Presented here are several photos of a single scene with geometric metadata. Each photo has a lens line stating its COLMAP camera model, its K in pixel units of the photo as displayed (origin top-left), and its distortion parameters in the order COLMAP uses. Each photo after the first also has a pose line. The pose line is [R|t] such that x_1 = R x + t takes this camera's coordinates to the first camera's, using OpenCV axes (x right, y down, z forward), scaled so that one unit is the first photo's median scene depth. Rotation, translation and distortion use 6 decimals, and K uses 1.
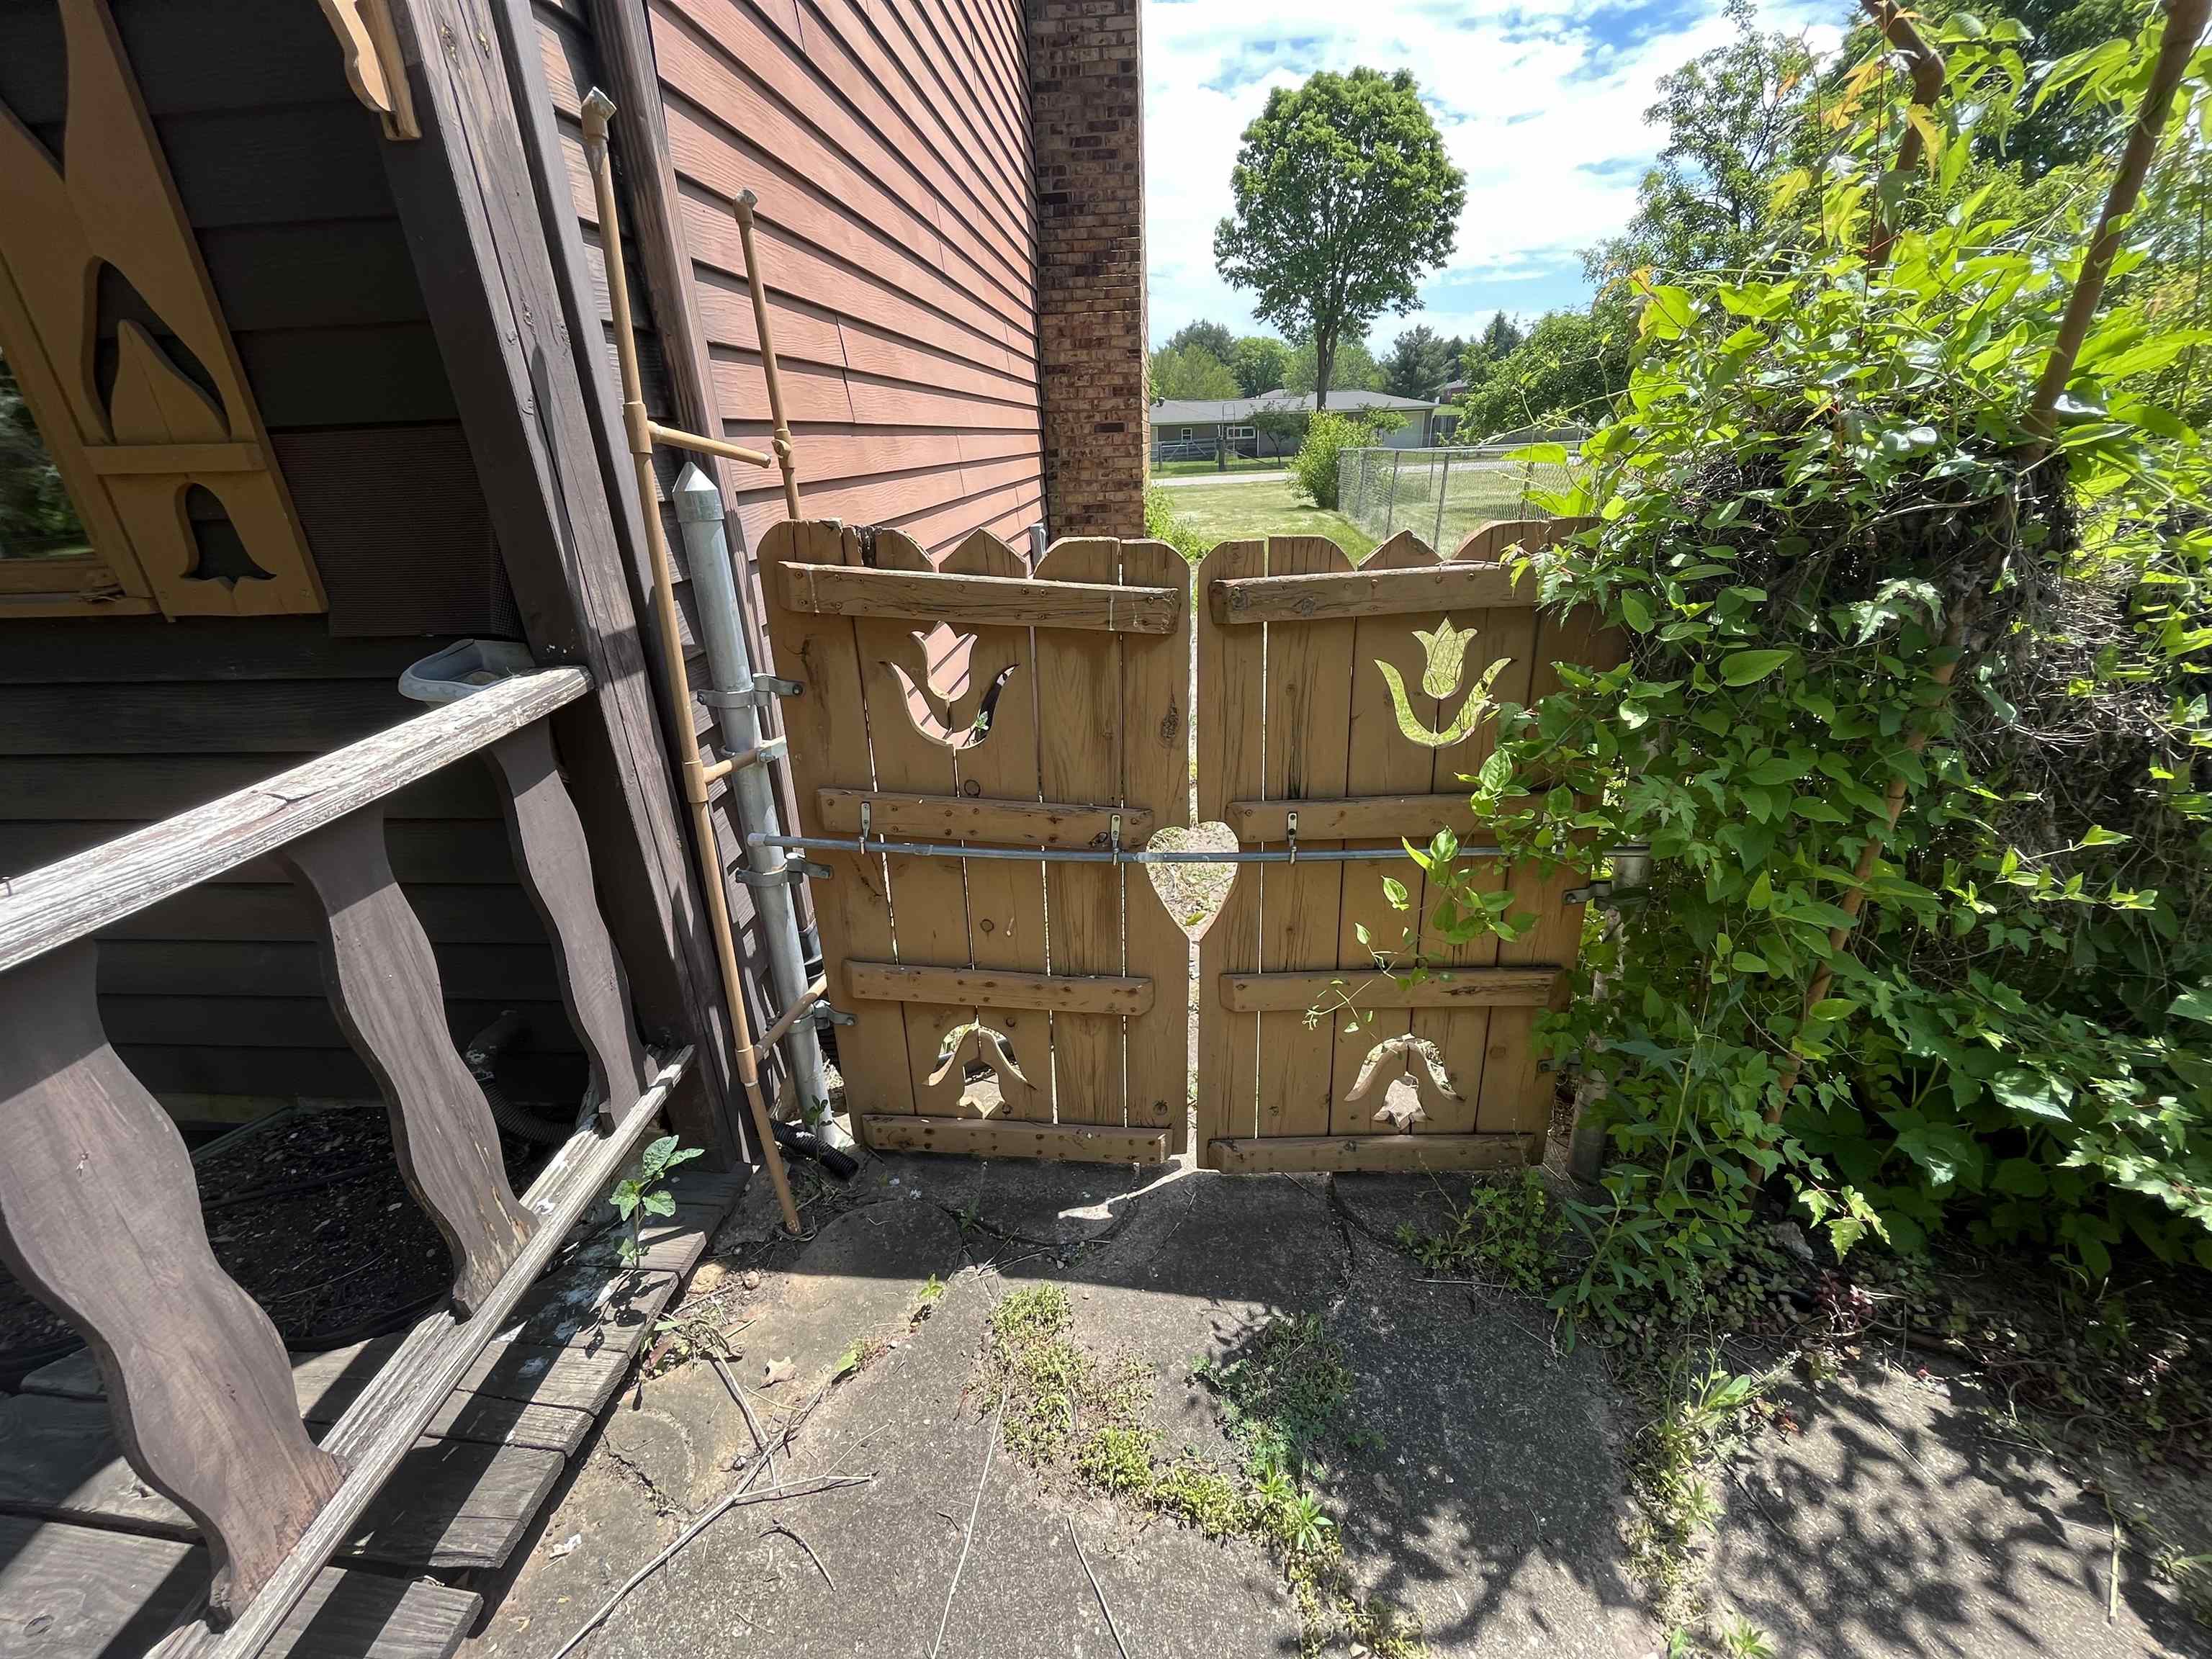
lens RADIAL K [[903.1, 0, 1115.5], [0, 903.1, 820.4], [0, 0, 1]] dist [-0.003271, 0.000166]
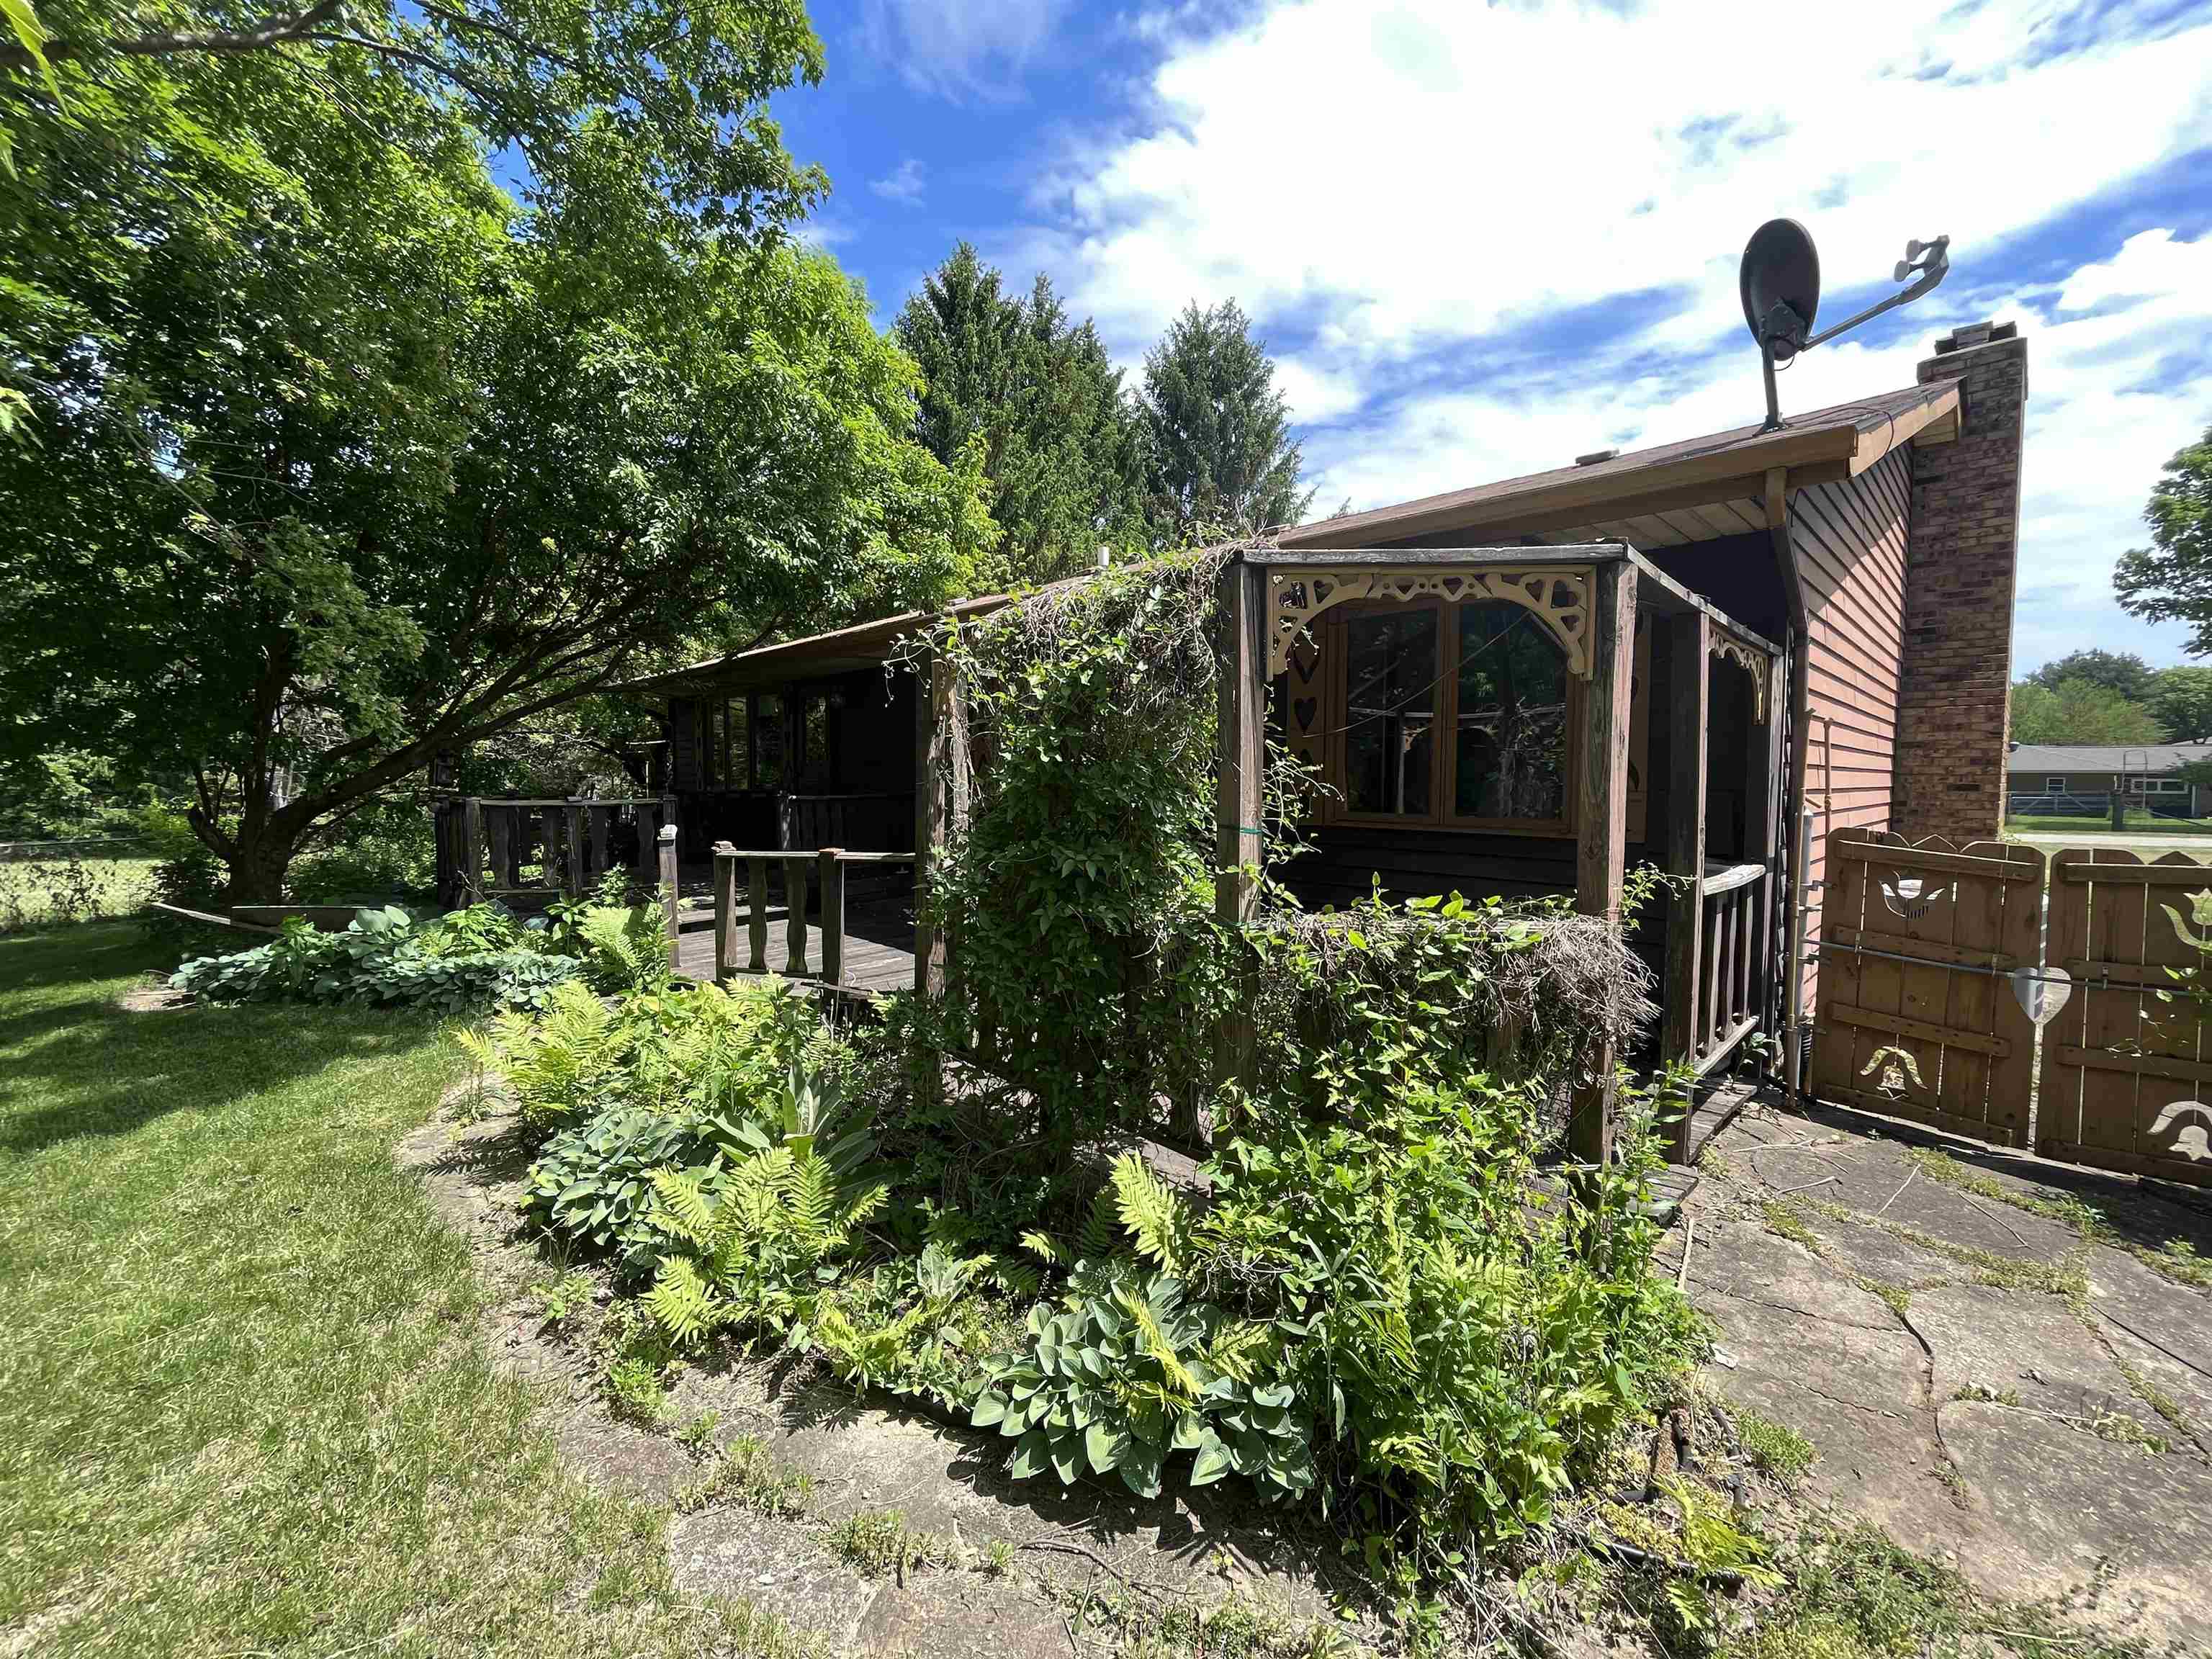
lens RADIAL K [[903.1, 0, 1106.7], [0, 903.1, 818.3], [0, 0, 1]] dist [-0.003271, 0.000166]
pose [[0.738166, 0.068599, -0.671123, -0.142390], [-0.291814, 0.929400, -0.225967, 0.780427], [0.608240, 0.362644, 0.706069, -1.971658]]
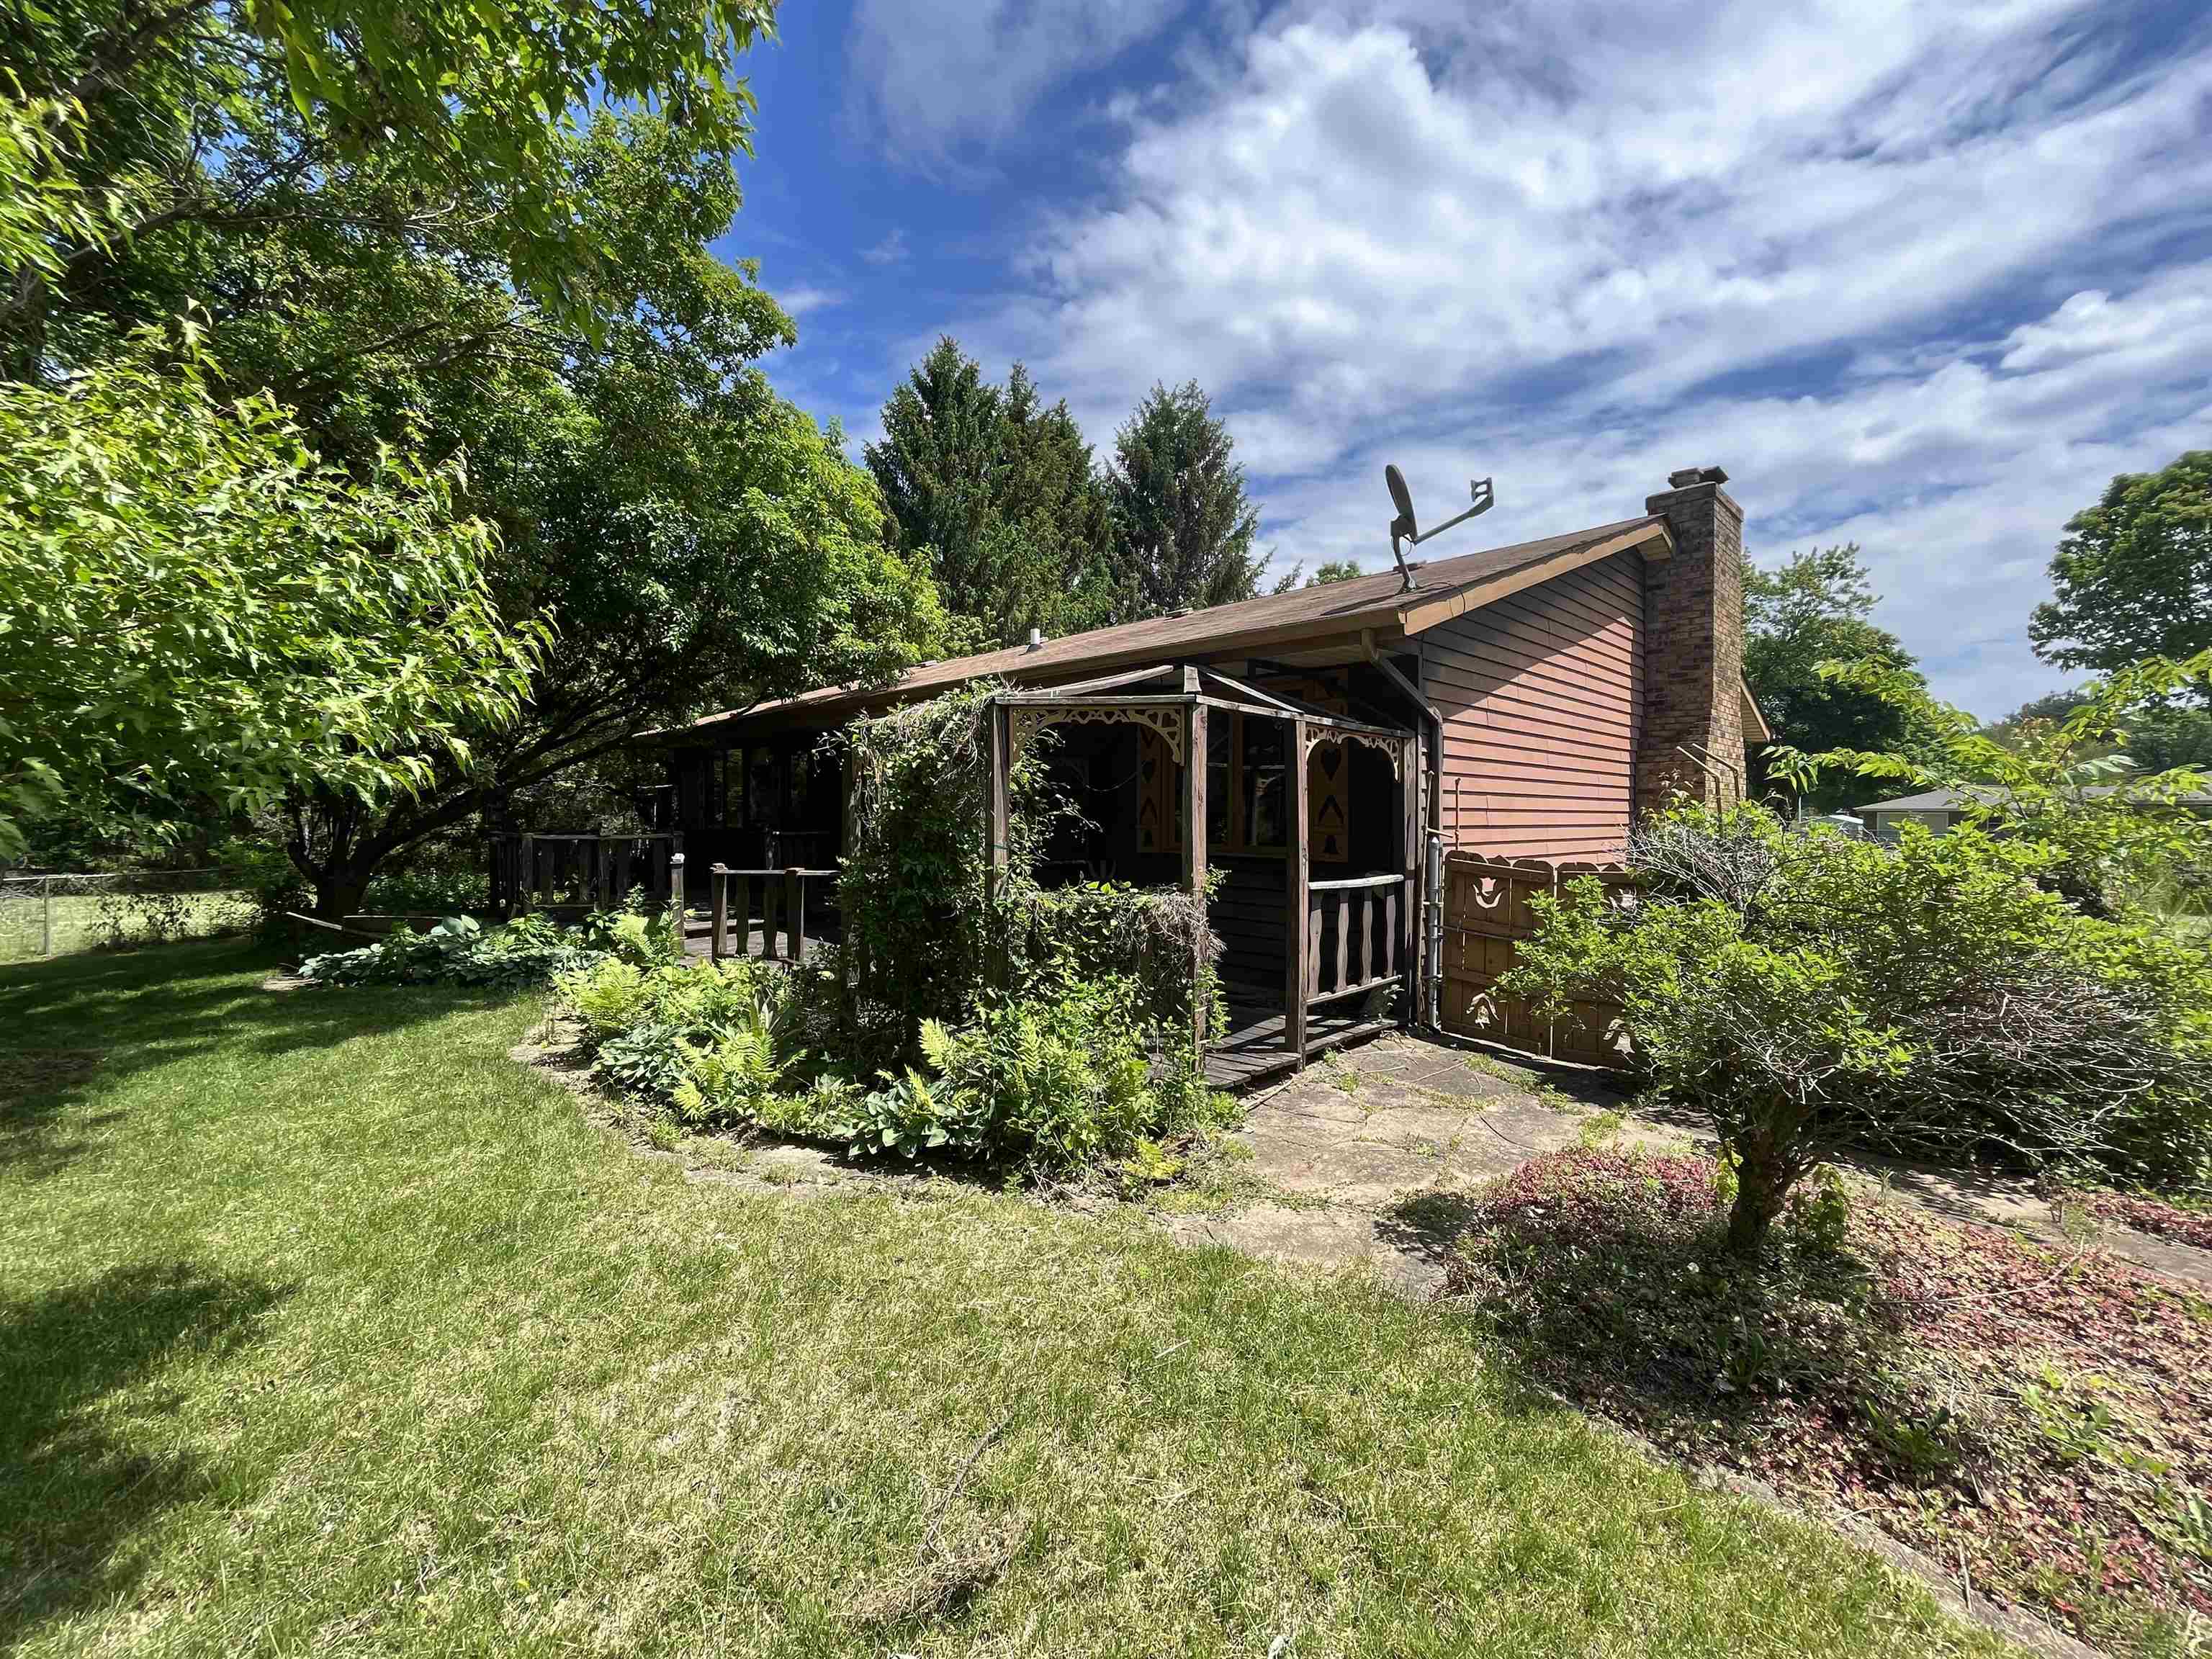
lens RADIAL K [[903.1, 0, 1106.0], [0, 903.1, 818.5], [0, 0, 1]] dist [-0.003271, 0.000166]
pose [[0.737792, 0.039347, -0.673881, 1.070805], [-0.291358, 0.919083, -0.265326, 0.944835], [0.608912, 0.392096, 0.689555, -2.485395]]
